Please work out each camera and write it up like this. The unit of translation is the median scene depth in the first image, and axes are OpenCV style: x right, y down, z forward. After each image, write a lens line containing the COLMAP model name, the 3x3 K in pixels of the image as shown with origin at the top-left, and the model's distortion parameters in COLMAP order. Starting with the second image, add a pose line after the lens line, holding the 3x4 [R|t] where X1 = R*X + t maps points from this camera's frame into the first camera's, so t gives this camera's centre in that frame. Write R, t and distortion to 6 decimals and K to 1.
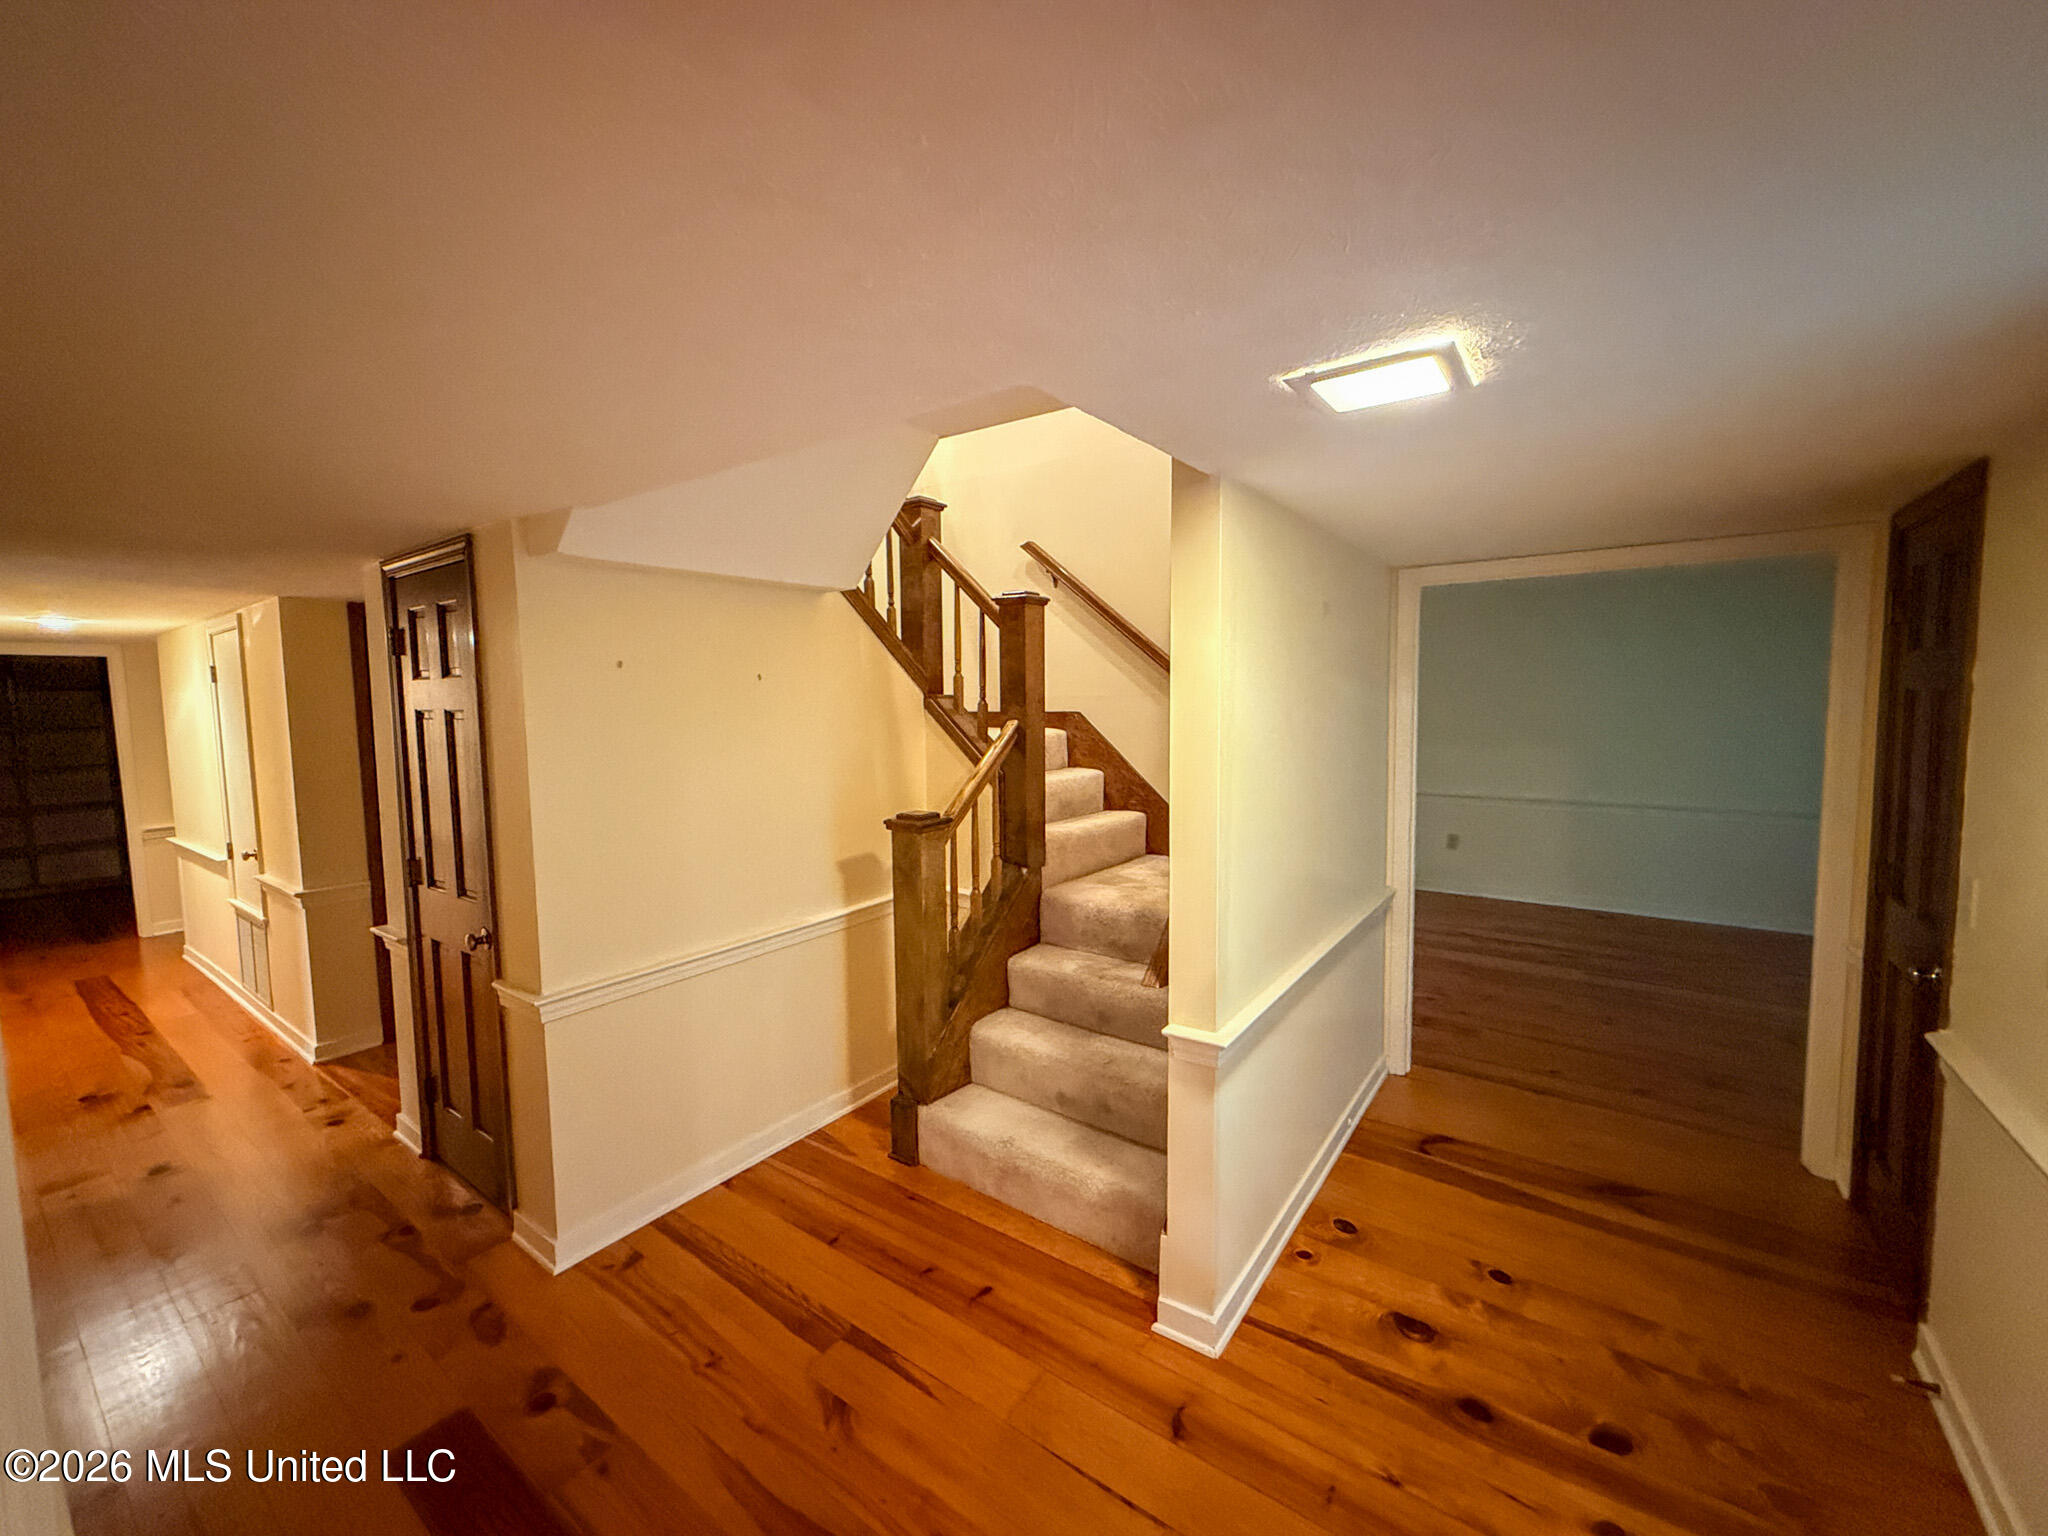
lens RADIAL K [[820.2, 0, 1013.9], [0, 820.2, 764.9], [0, 0, 1]] dist [-0.001468, 0.000530]
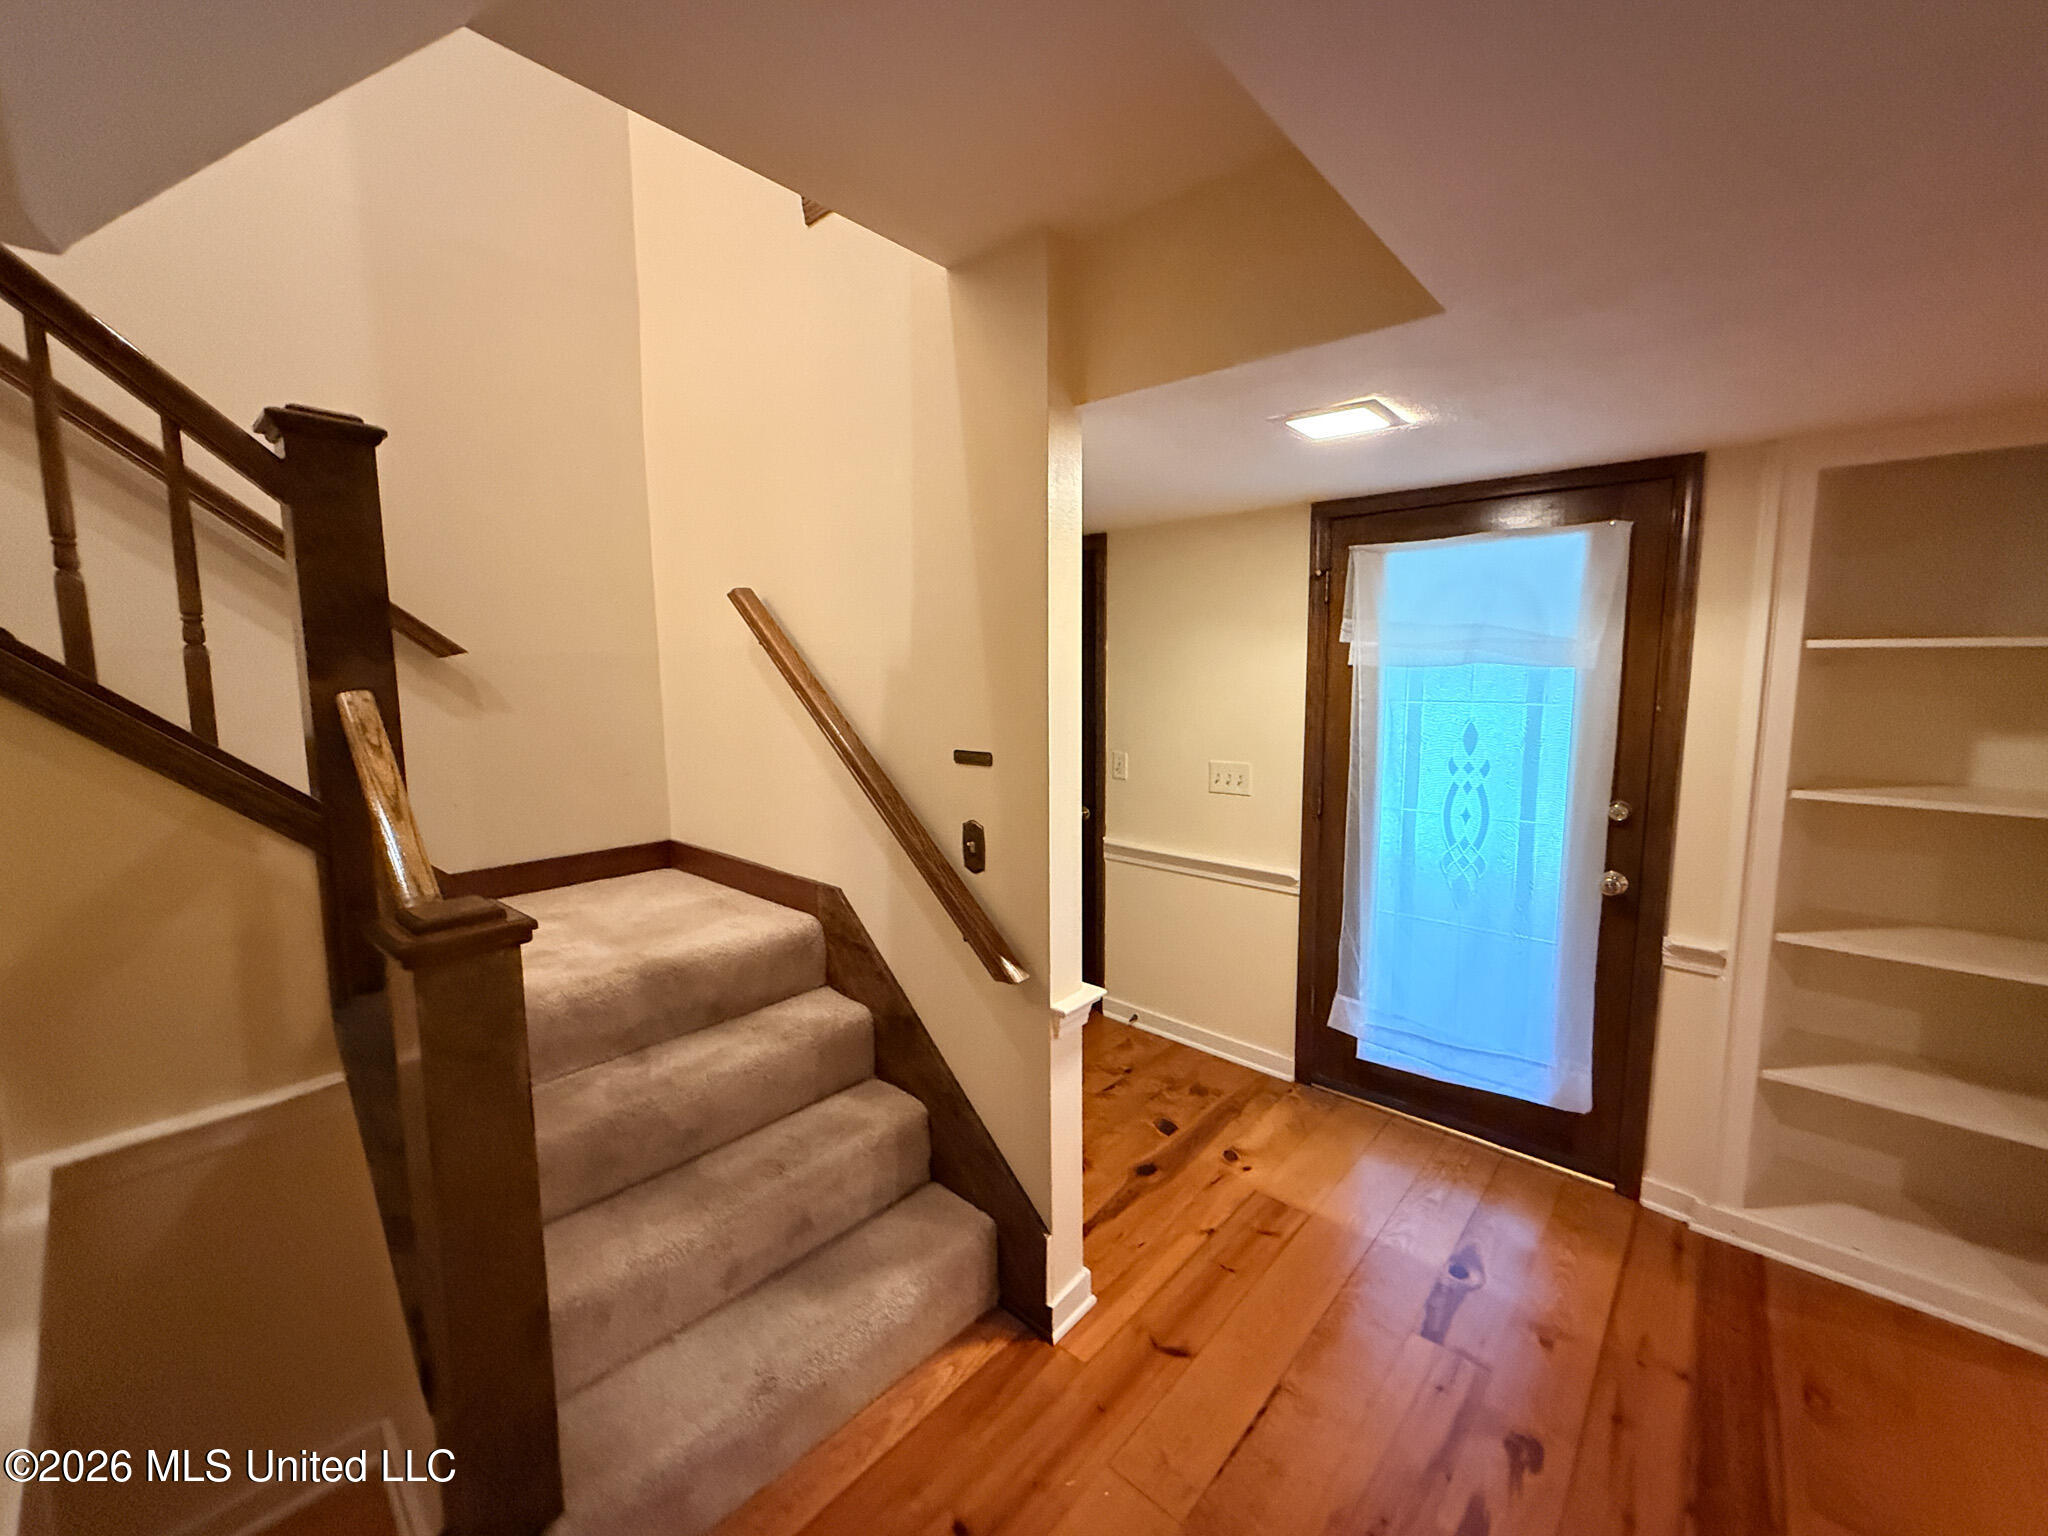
lens RADIAL K [[820.2, 0, 1021.0], [0, 820.2, 763.1], [0, 0, 1]] dist [-0.001468, 0.000530]
pose [[0.106953, -0.106446, 0.988550, -0.701633], [0.084189, 0.991651, 0.097671, -0.044334], [-0.990693, 0.072779, 0.115021, 0.932677]]
